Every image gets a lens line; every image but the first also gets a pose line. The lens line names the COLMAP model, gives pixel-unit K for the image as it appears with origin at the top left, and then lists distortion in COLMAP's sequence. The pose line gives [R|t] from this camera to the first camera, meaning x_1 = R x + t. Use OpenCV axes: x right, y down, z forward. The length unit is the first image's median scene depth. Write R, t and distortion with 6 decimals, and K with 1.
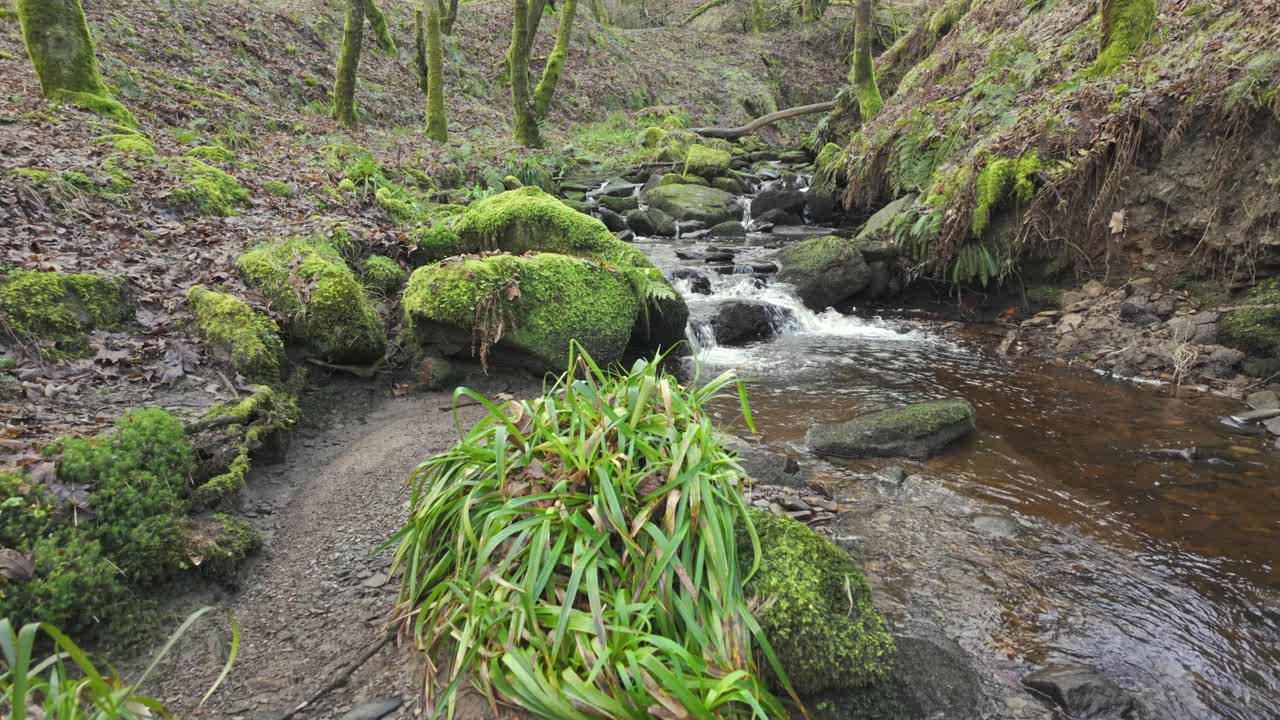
lens RADIAL K [[945.4, 0, 643.0], [0, 945.4, 367.5], [0, 0, 1]] dist [0.070726, -0.000585]
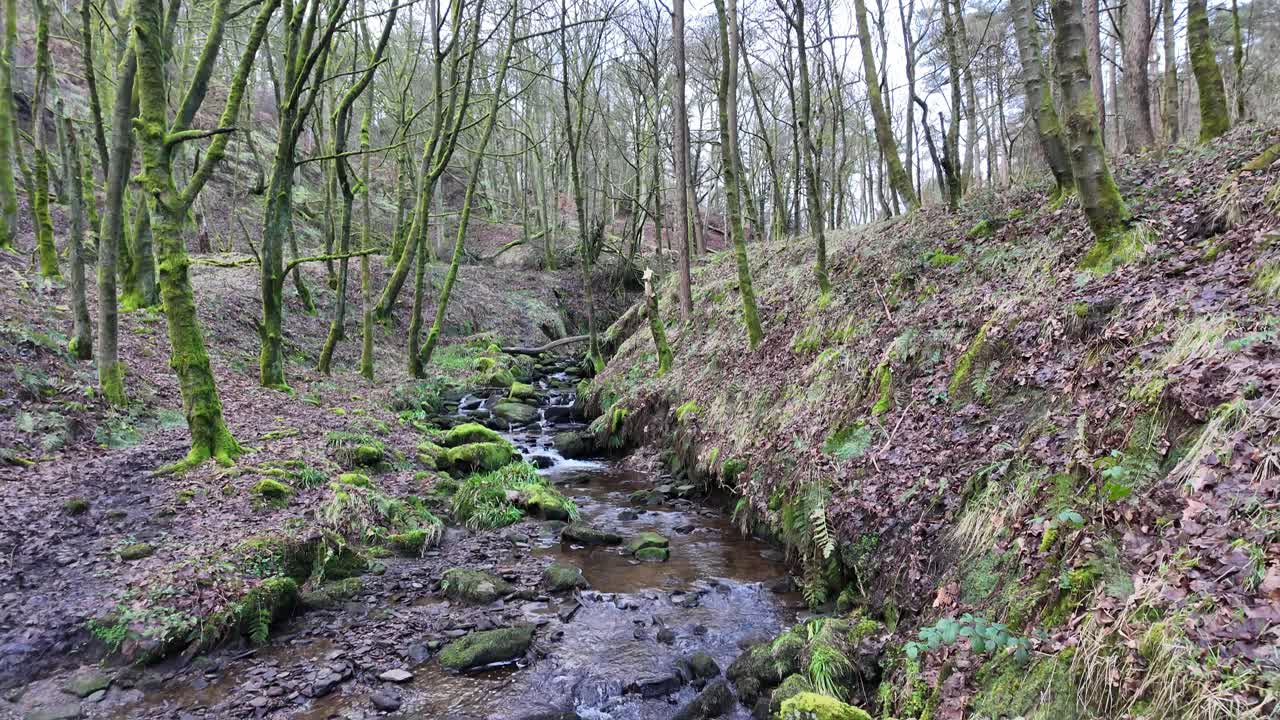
lens RADIAL K [[945.4, 0, 645.1], [0, 945.4, 365.9], [0, 0, 1]] dist [0.070726, -0.000585]
pose [[0.978383, -0.007932, 0.206648, -0.109575], [0.045721, 0.982833, -0.178743, 0.119349], [-0.201683, 0.184327, 0.961950, -1.185128]]
